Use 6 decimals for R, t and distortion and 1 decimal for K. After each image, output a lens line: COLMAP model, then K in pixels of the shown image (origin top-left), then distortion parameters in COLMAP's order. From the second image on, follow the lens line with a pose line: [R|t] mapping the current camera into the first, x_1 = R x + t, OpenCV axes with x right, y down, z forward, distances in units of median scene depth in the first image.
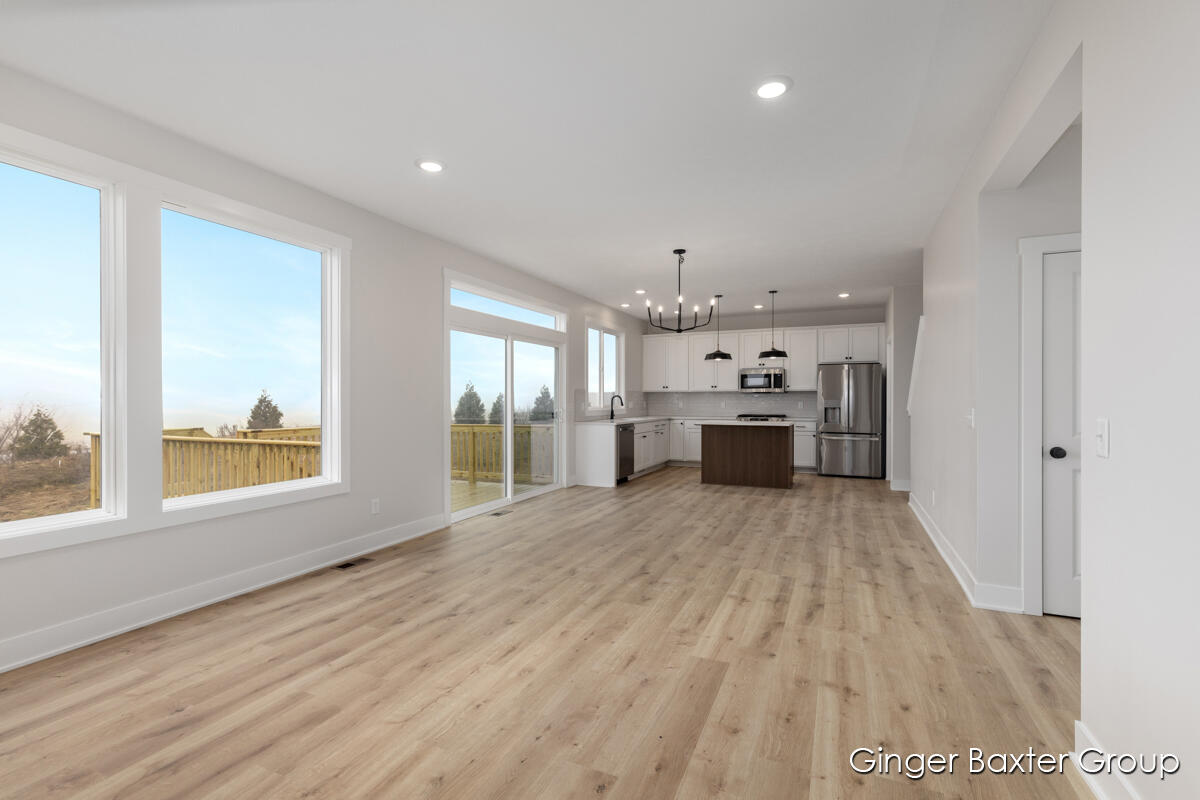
lens RADIAL K [[540.1, 0, 600.0], [0, 540.1, 400.0], [0, 0, 1]] dist [0.005514, 0.000206]
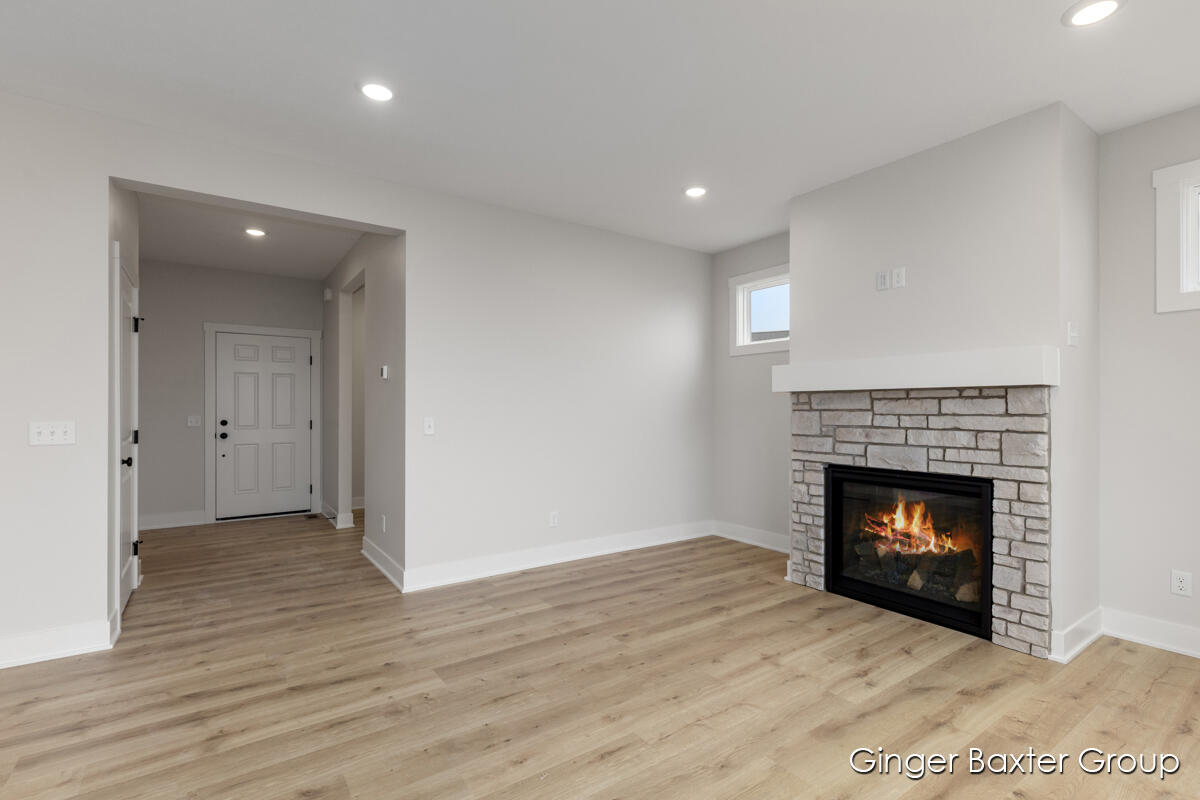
lens RADIAL K [[552.8, 0, 603.4], [0, 552.8, 408.8], [0, 0, 1]] dist [0.006036, 0.000643]
pose [[-0.859341, -0.000188, 0.511402, -0.410057], [0.001755, 0.999993, 0.003317, -0.004267], [-0.511399, 0.003748, -0.859335, 1.245571]]
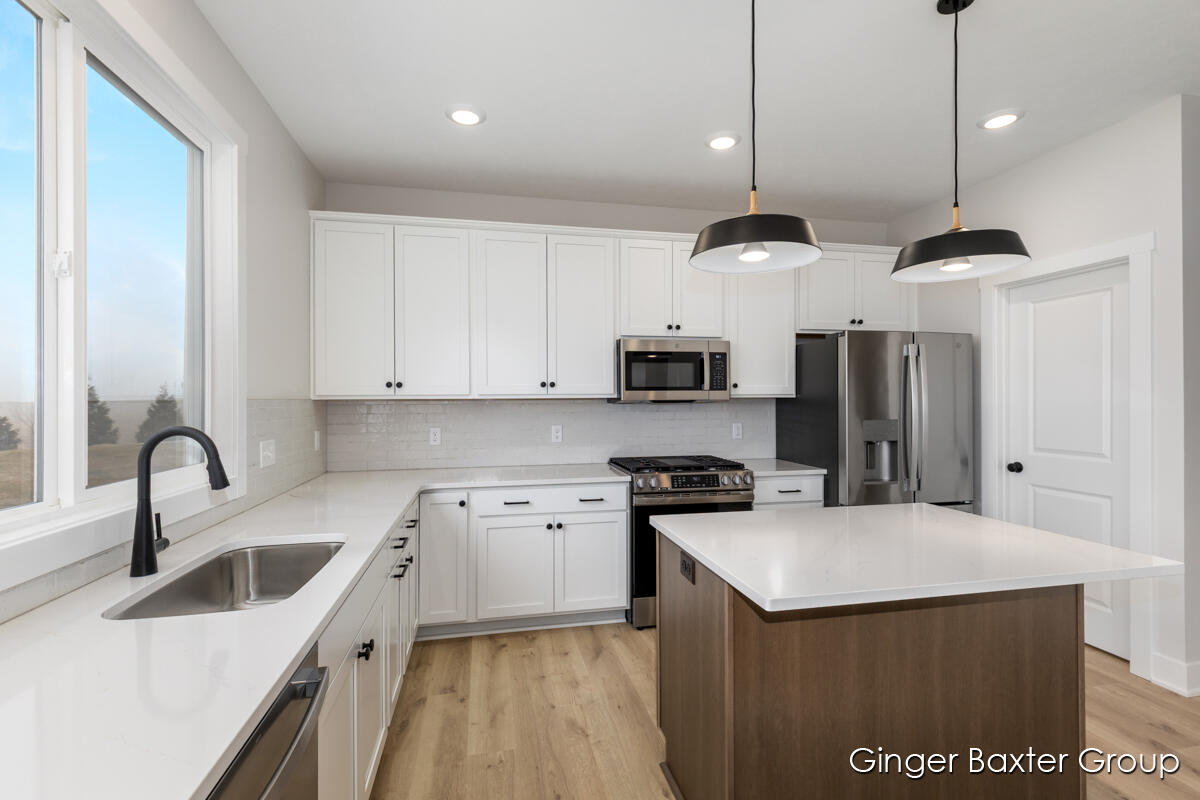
lens RADIAL K [[540.1, 0, 600.0], [0, 540.1, 400.0], [0, 0, 1]] dist [0.005514, 0.000206]
pose [[0.807657, -0.003128, 0.589644, 0.091843], [0.005287, 0.999984, -0.001937, -0.038492], [-0.589629, 0.004682, 0.807661, 1.950937]]
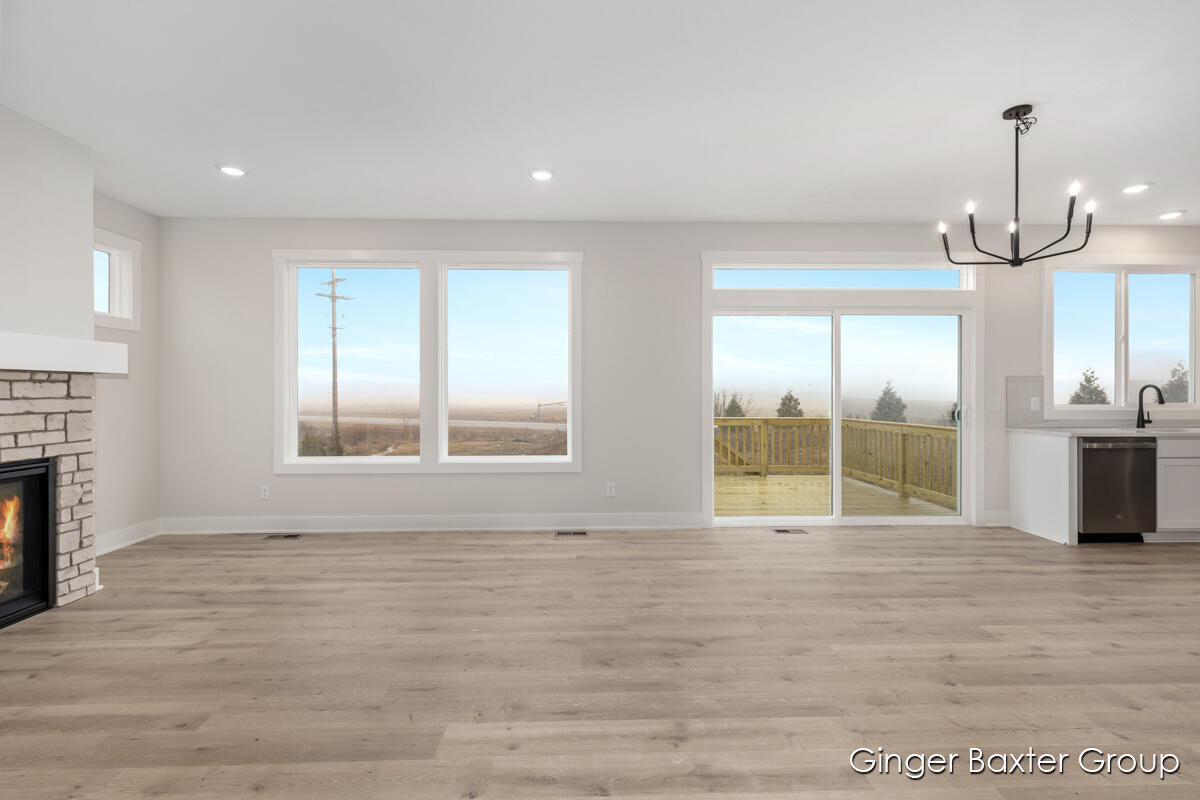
lens RADIAL K [[543.0, 0, 601.0], [0, 543.0, 391.6], [0, 0, 1]] dist [0.005801, 0.000219]
pose [[0.436220, 0.000276, -0.899840, 0.713213], [-0.000938, 1.000000, -0.000148, -0.002172], [0.899839, 0.000909, 0.436220, 0.635968]]
